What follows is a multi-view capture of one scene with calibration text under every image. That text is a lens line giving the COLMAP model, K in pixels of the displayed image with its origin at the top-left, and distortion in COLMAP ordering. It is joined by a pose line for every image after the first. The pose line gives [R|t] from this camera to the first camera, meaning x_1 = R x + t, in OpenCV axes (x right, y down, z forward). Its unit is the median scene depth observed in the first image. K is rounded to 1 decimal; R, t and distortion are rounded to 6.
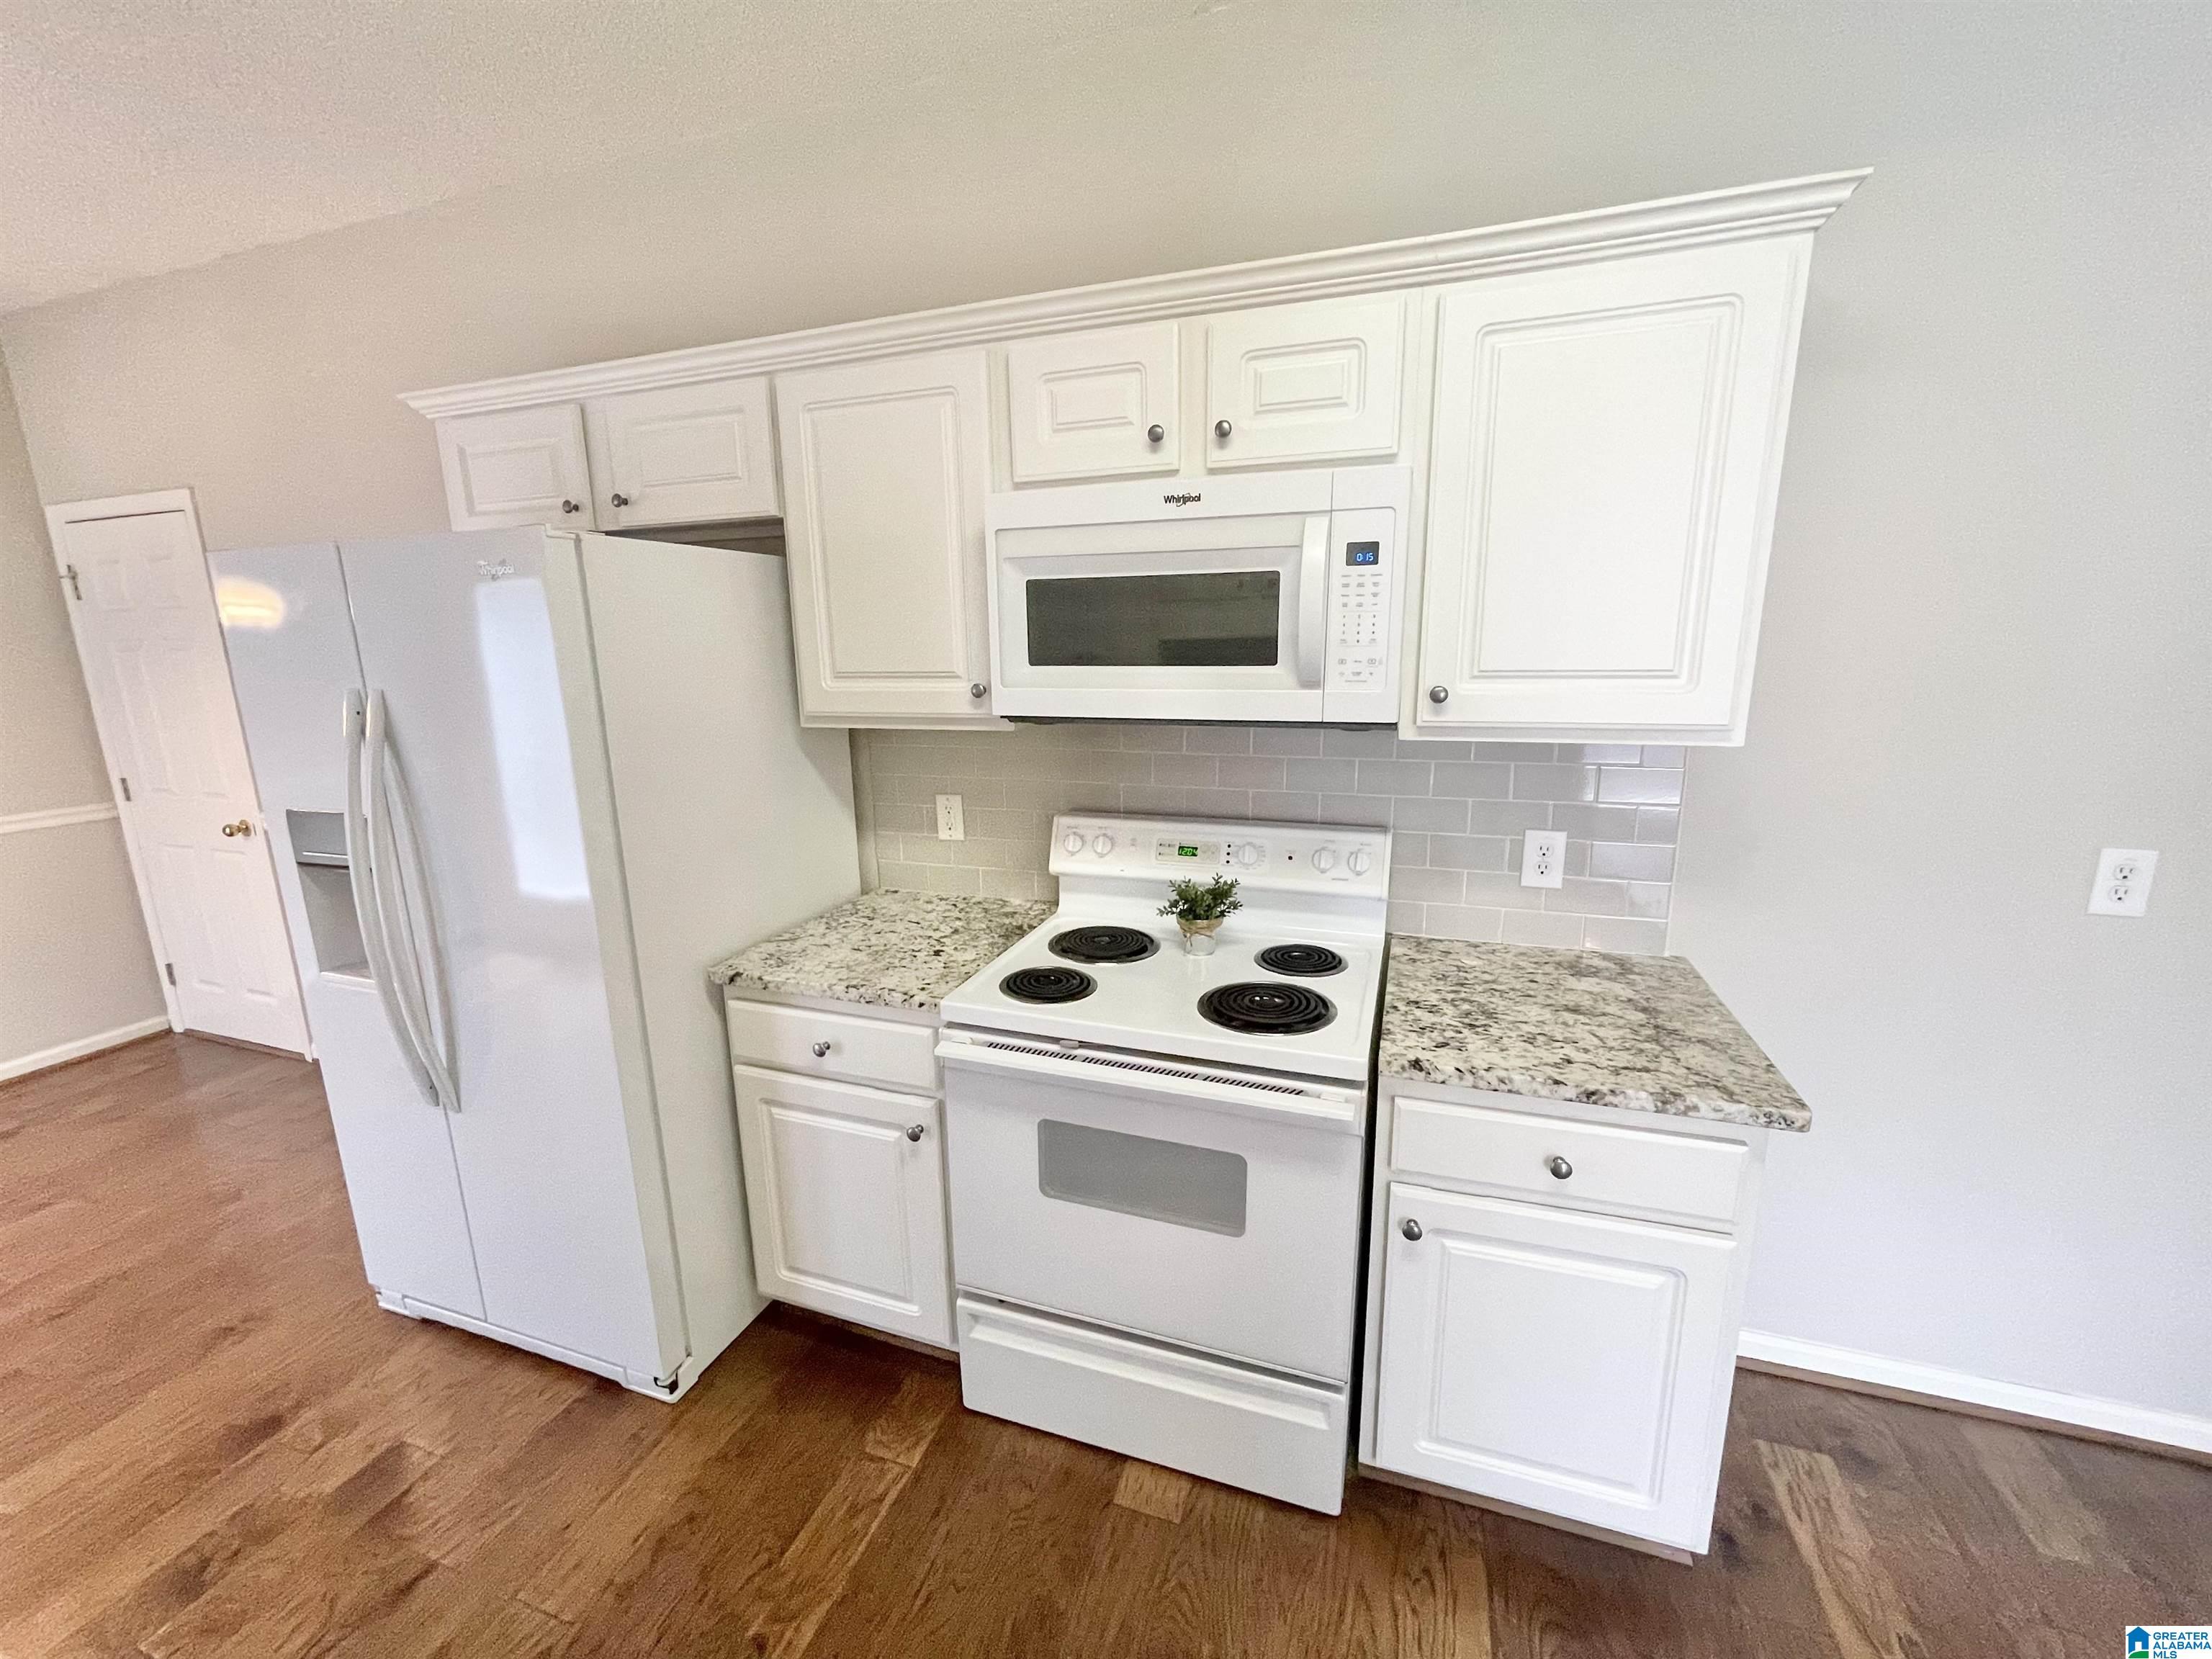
lens RADIAL K [[900.9, 0, 1094.8], [0, 900.9, 837.2], [0, 0, 1]] dist [-0.002641, 0.001335]
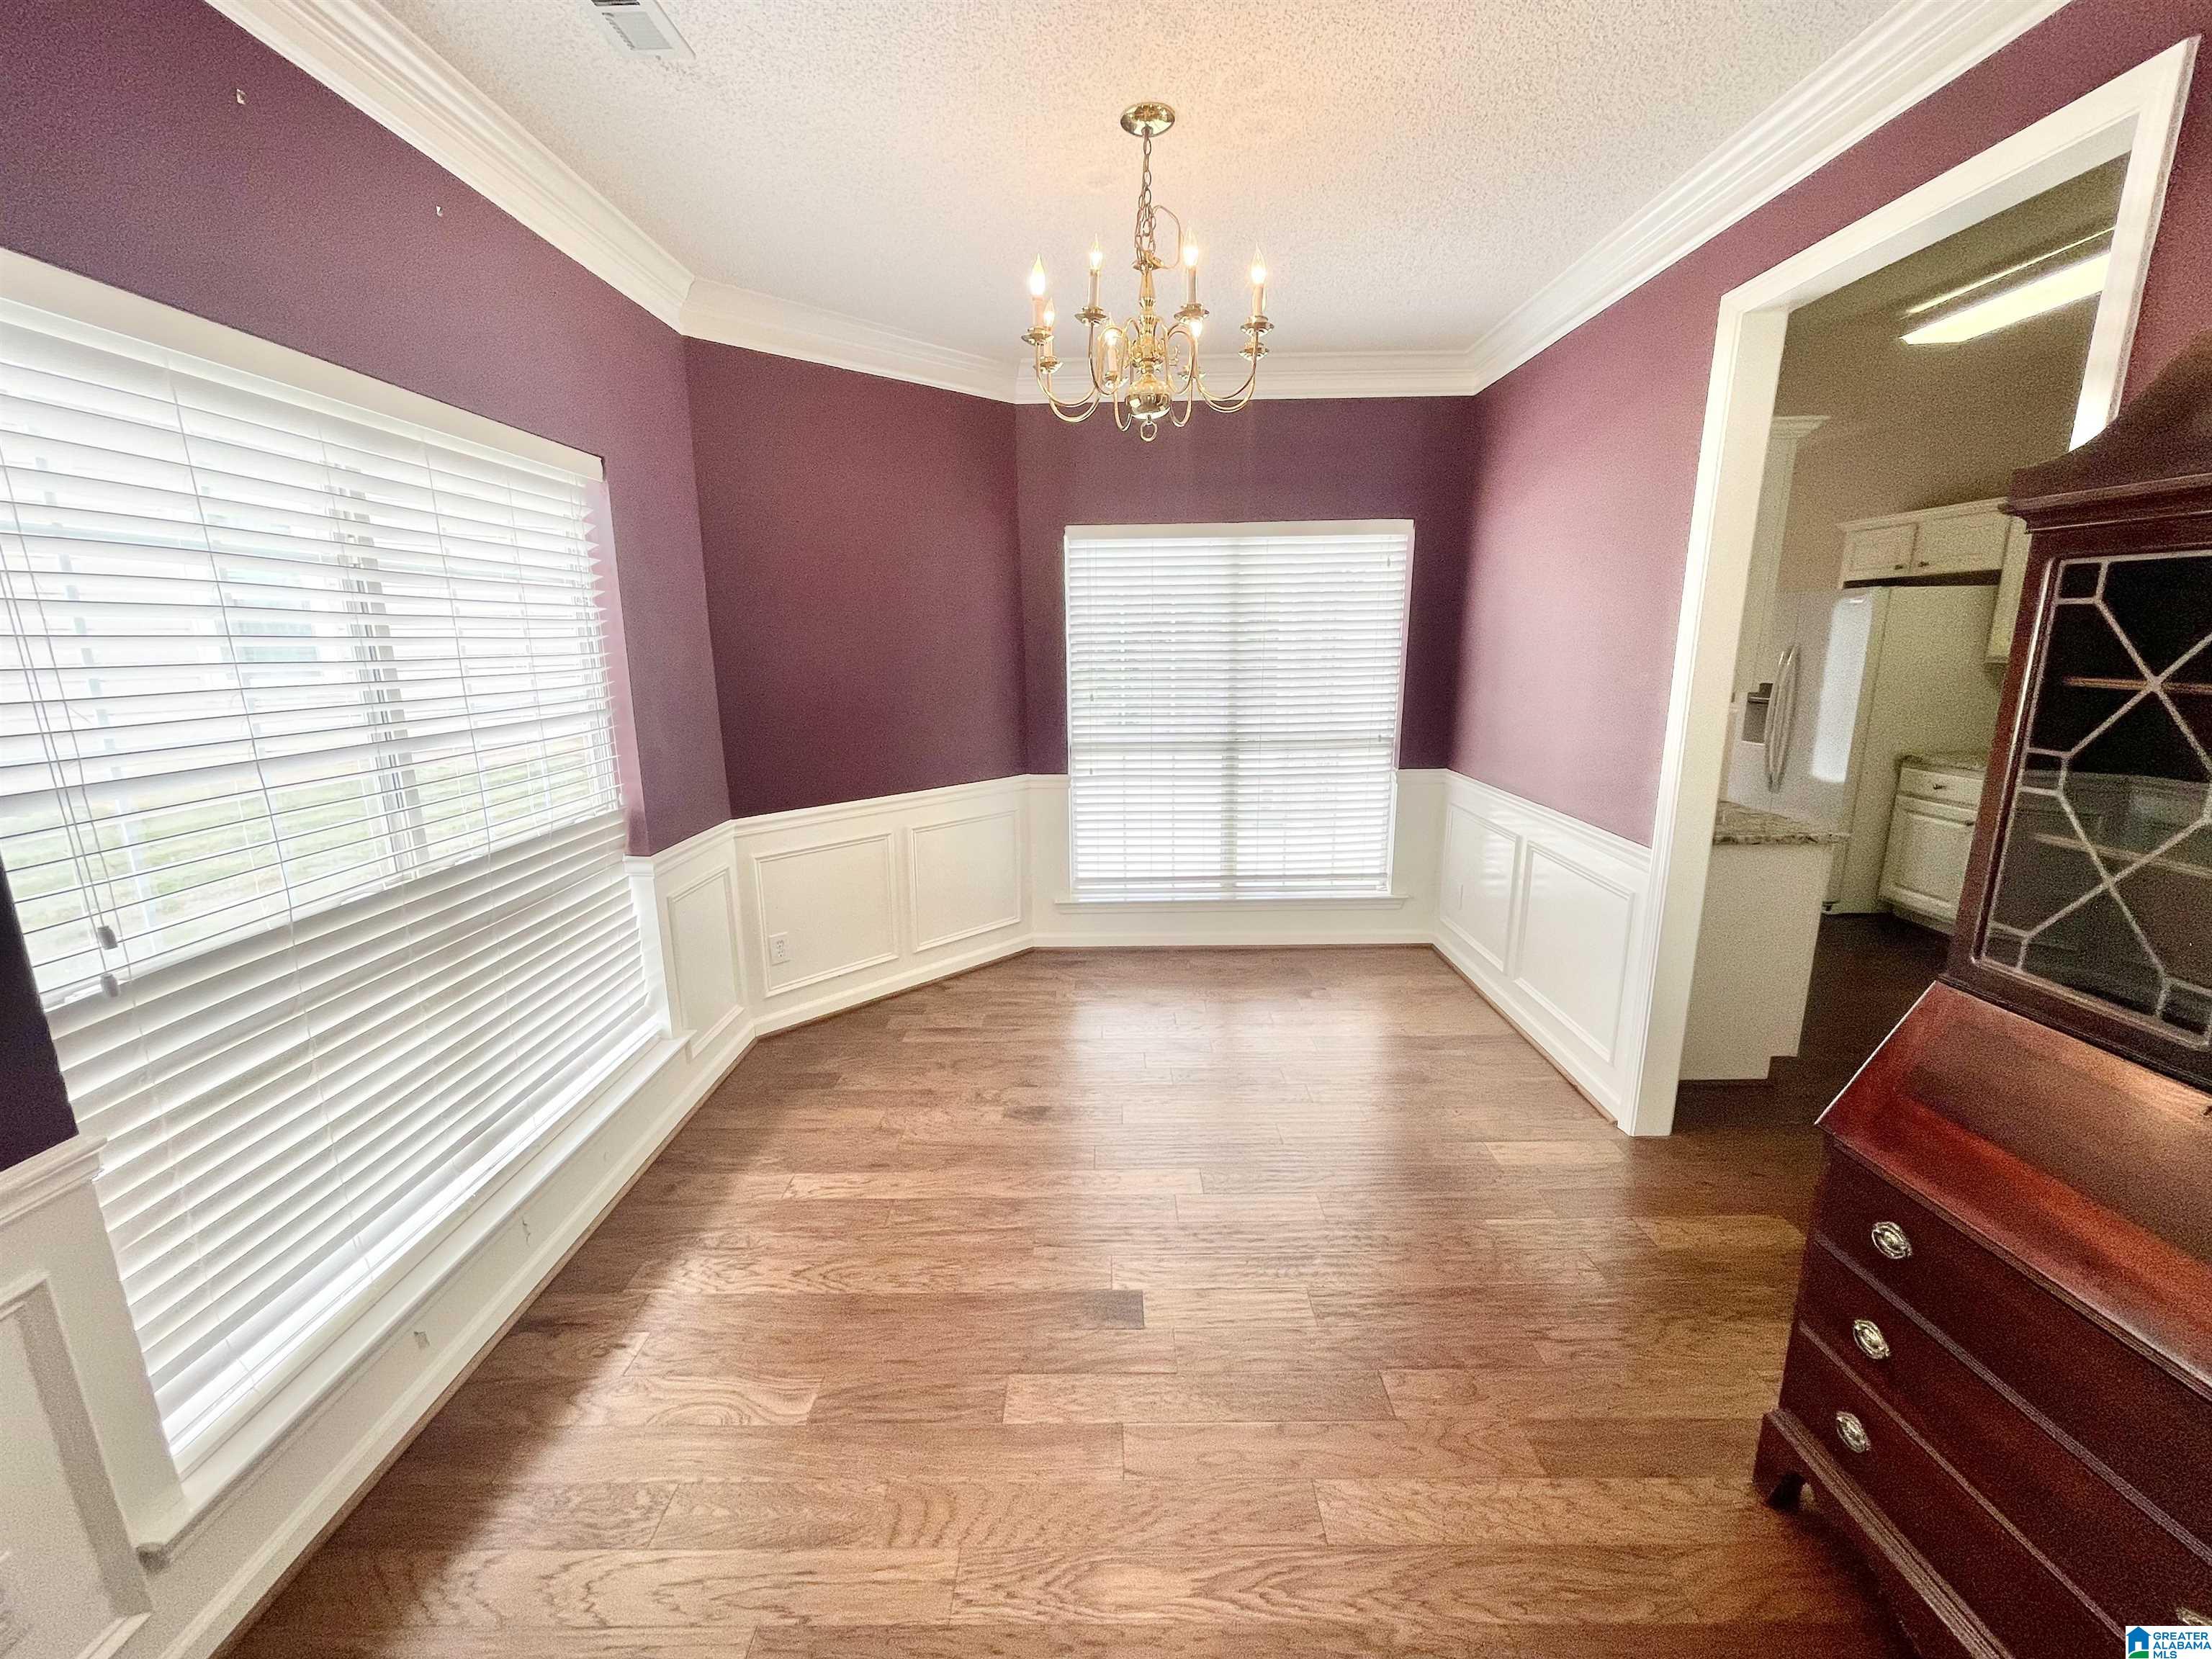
lens RADIAL K [[900.9, 0, 1090.3], [0, 900.9, 832.0], [0, 0, 1]] dist [-0.002641, 0.001335]
pose [[0.325090, 0.212289, -0.921548, 1.325441], [-0.198415, 0.968100, 0.153019, 0.463348], [0.924634, 0.133103, 0.356841, -2.158021]]
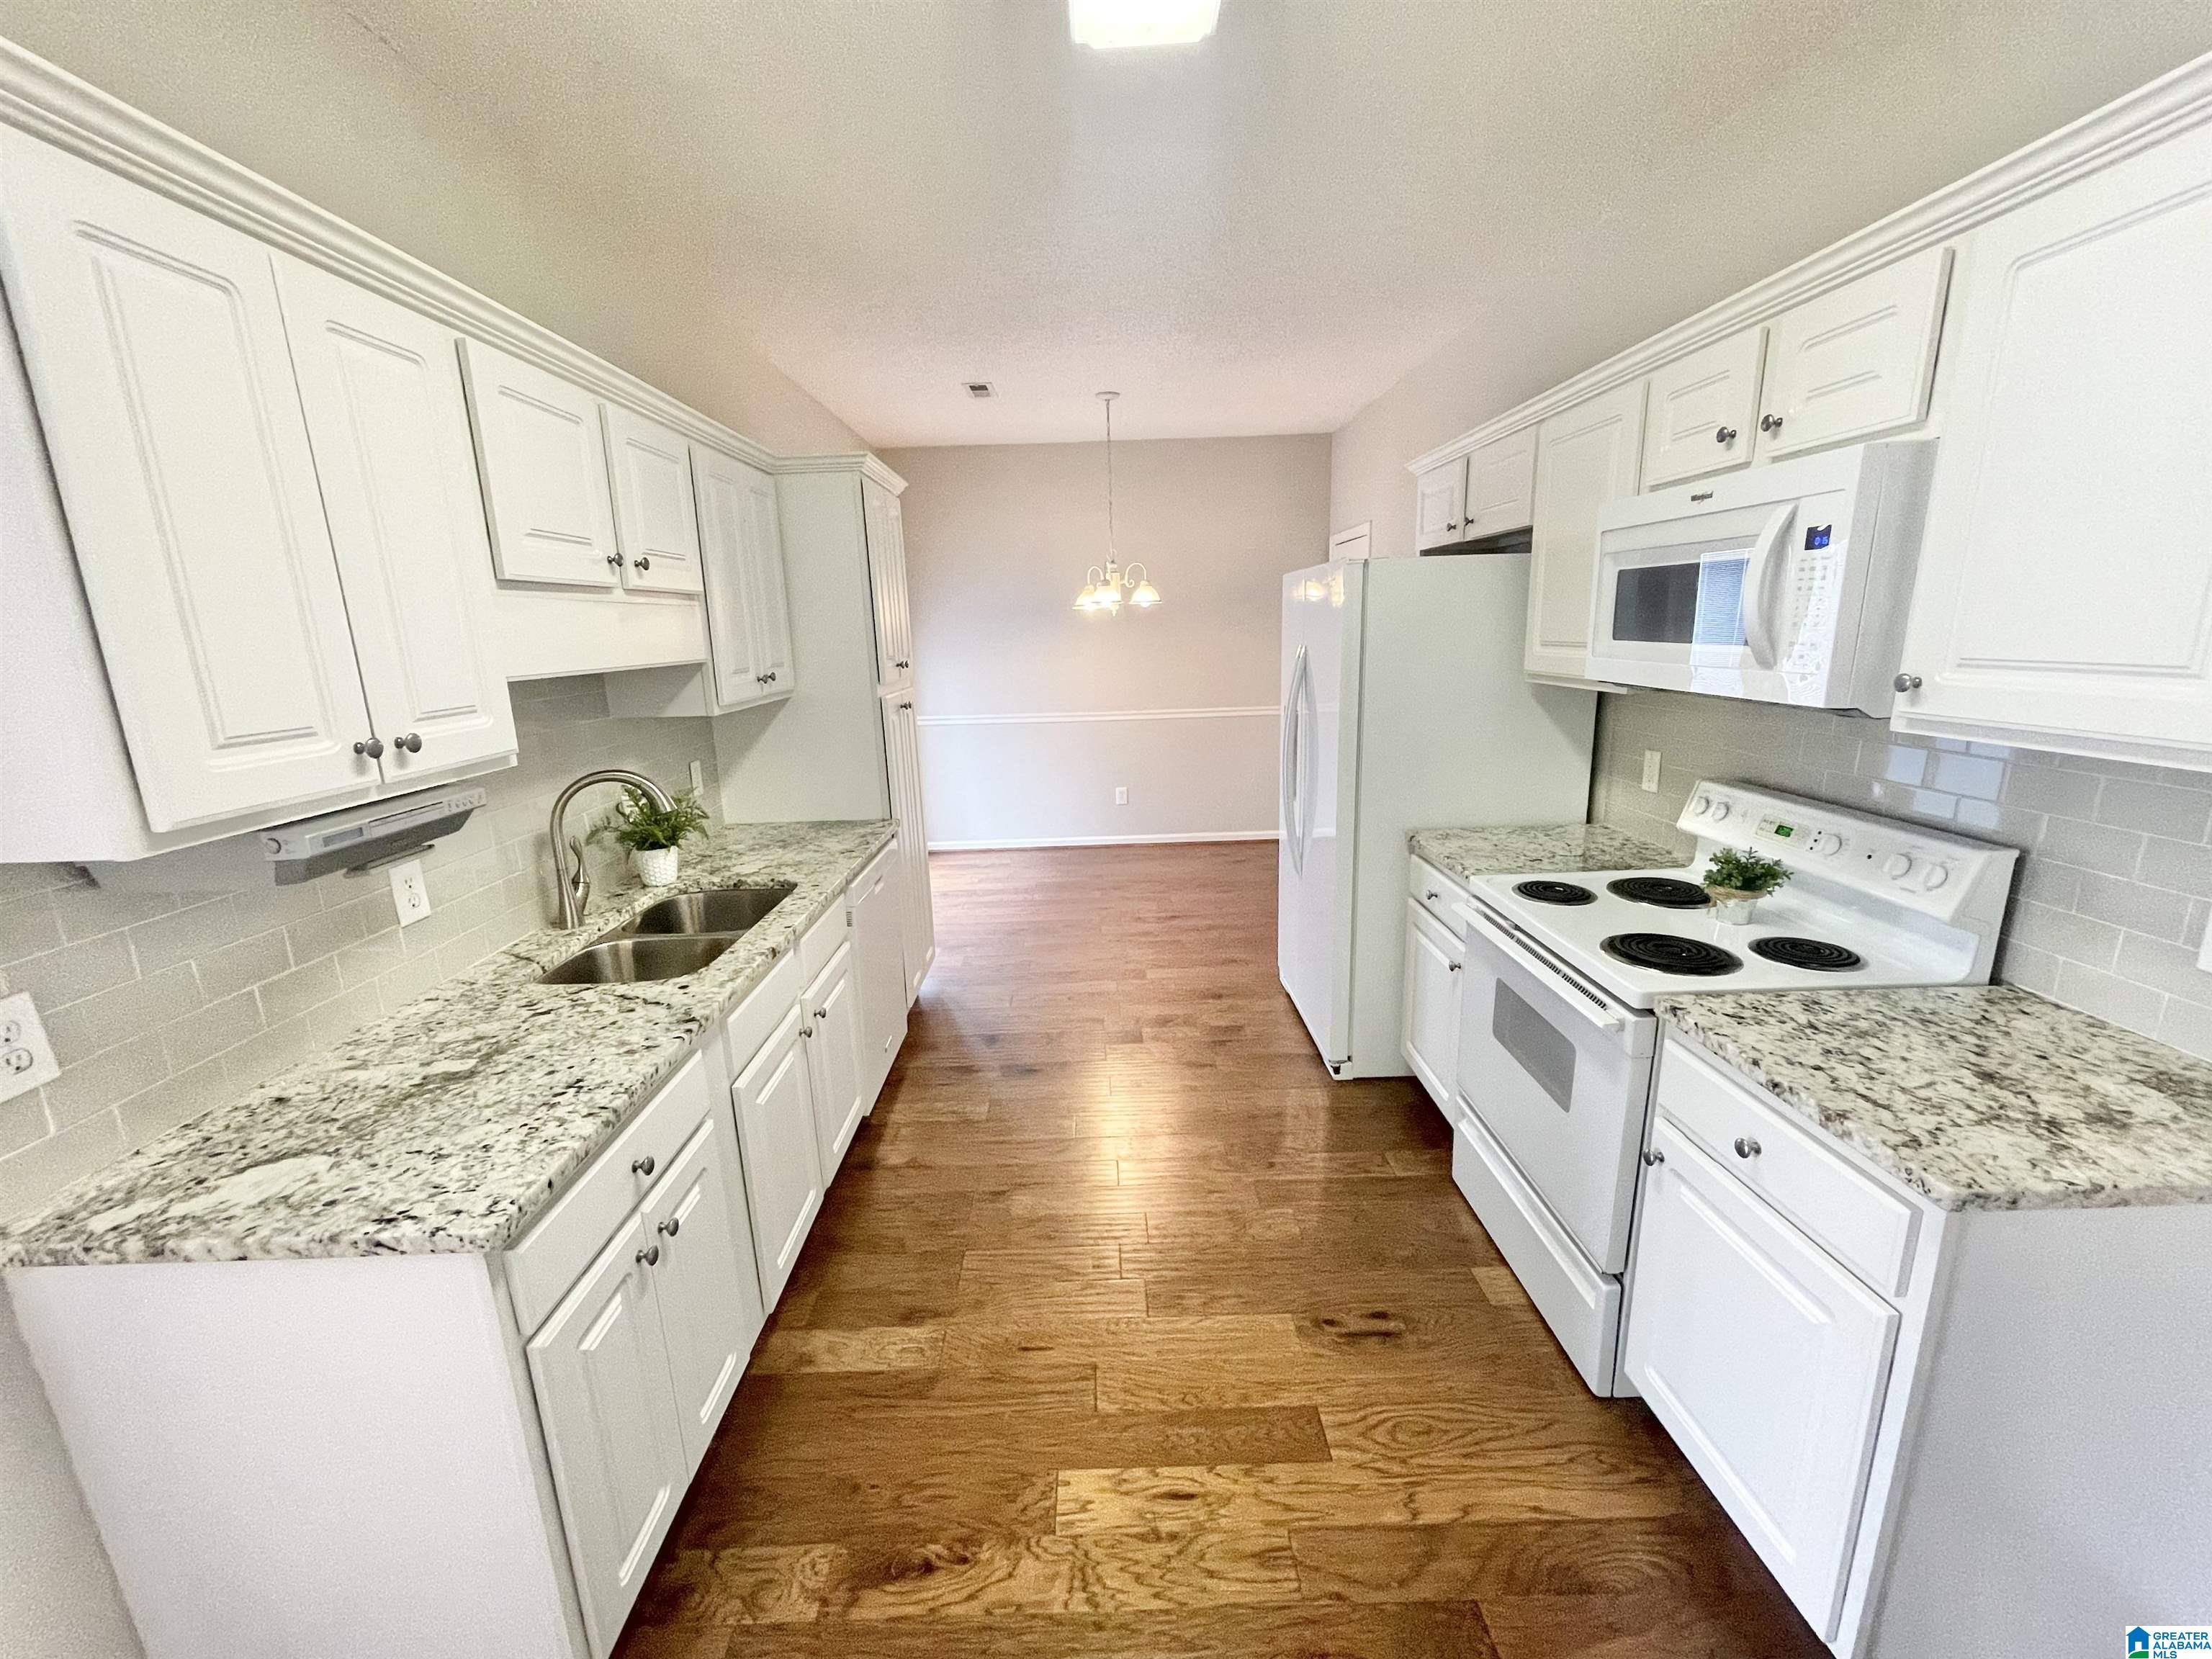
lens RADIAL K [[900.9, 0, 1090.0], [0, 900.9, 835.1], [0, 0, 1]] dist [-0.002641, 0.001335]
pose [[0.332500, 0.220062, -0.917069, 0.901318], [-0.174945, 0.969911, 0.169312, -0.016410], [0.926735, 0.104140, 0.360994, -0.077890]]
